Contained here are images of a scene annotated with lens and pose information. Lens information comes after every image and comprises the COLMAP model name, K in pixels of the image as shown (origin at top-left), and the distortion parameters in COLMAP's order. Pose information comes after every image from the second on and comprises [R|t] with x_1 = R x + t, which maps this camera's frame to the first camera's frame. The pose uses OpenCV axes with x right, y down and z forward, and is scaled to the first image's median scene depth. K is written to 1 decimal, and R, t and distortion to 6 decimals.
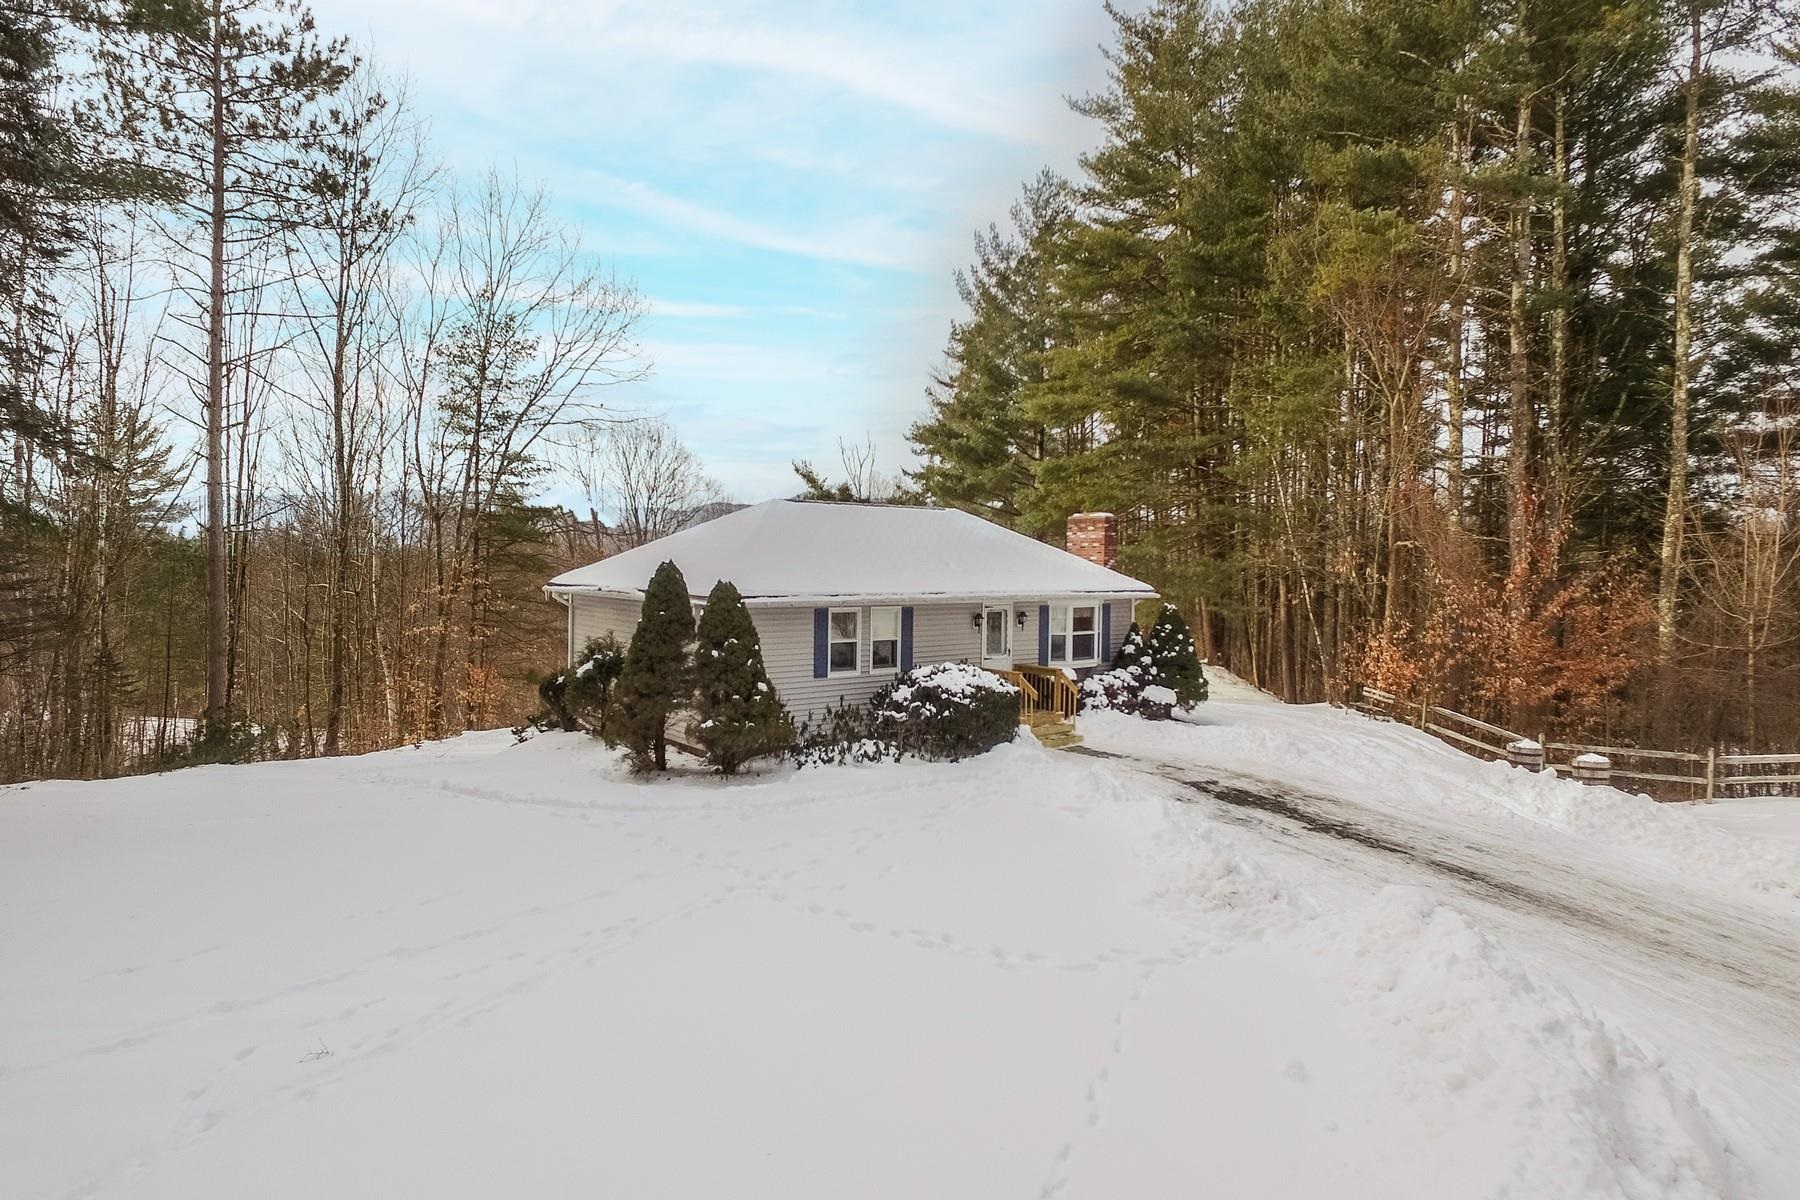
lens RADIAL K [[1017.7, 0, 911.0], [0, 1017.7, 594.0], [0, 0, 1]] dist [-0.000360, 0.025122]
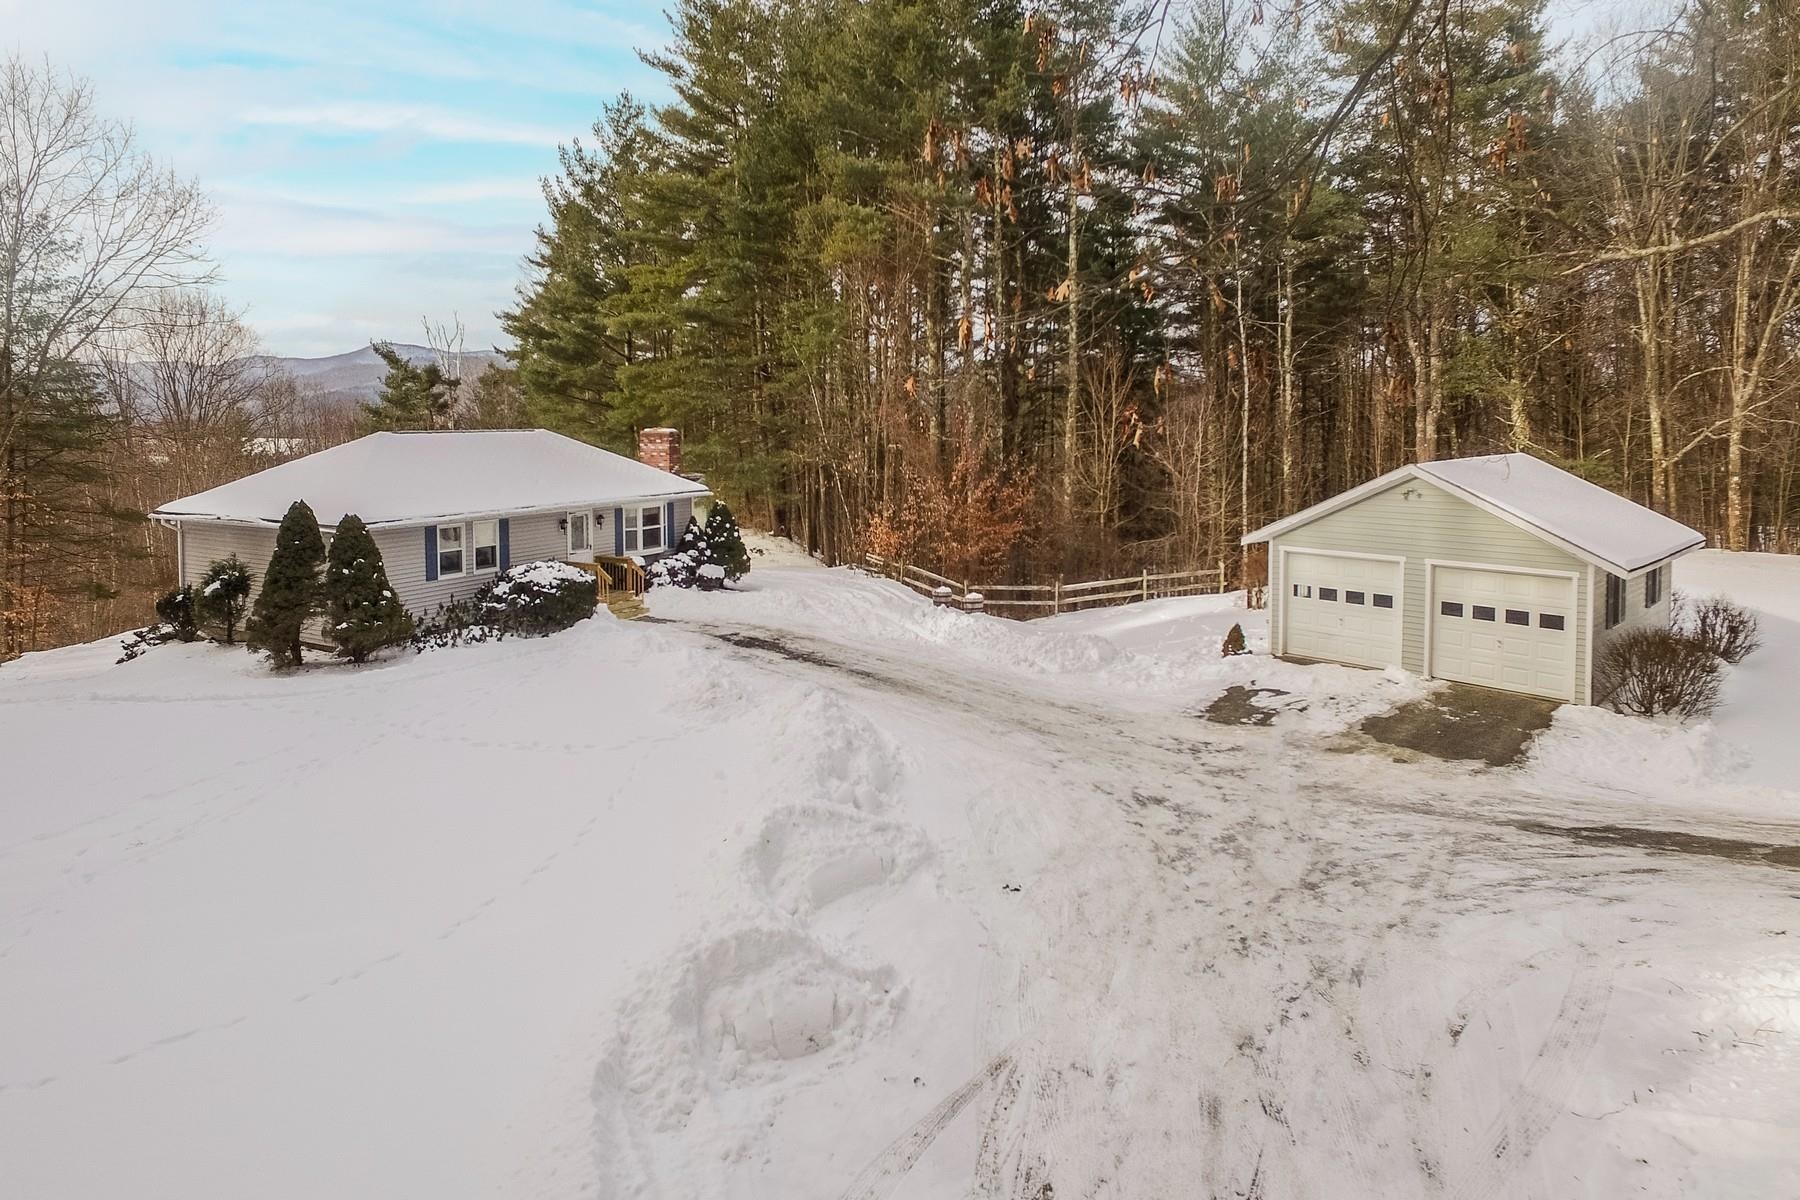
lens RADIAL K [[1034.3, 0, 906.0], [0, 1034.3, 463.6], [0, 0, 1]] dist [0.016978, 0.002870]
pose [[0.933268, -0.032744, 0.357685, 0.004306], [0.028554, 0.999448, 0.016992, -0.064273], [-0.358044, -0.005645, 0.933688, -0.393775]]
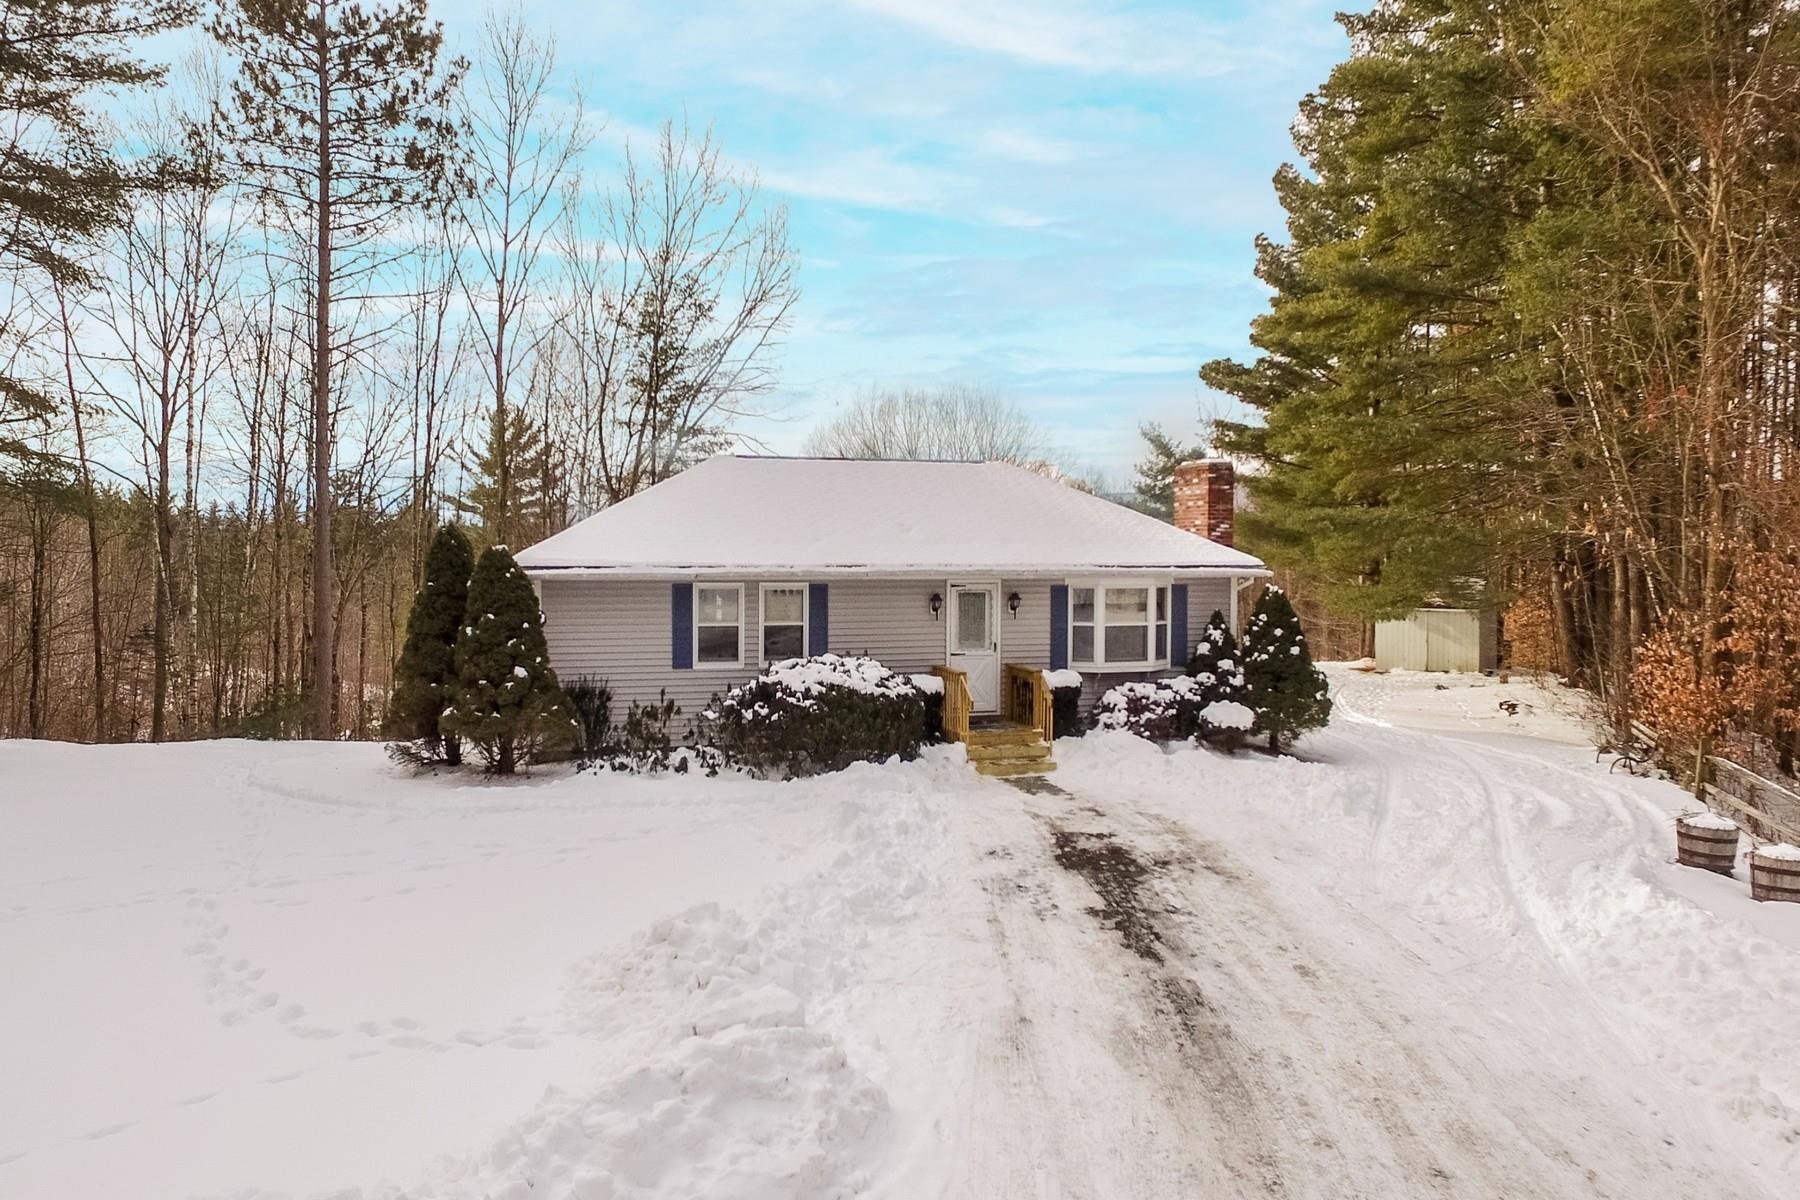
lens RADIAL K [[1213.2, 0, 893.8], [0, 1213.2, 598.2], [0, 0, 1]] dist [0.005139, 0.002538]
pose [[0.908031, 0.004993, -0.418873, 0.439723], [-0.004106, 0.999987, 0.003019, 0.020932], [0.418883, -0.001021, 0.908040, 0.176092]]
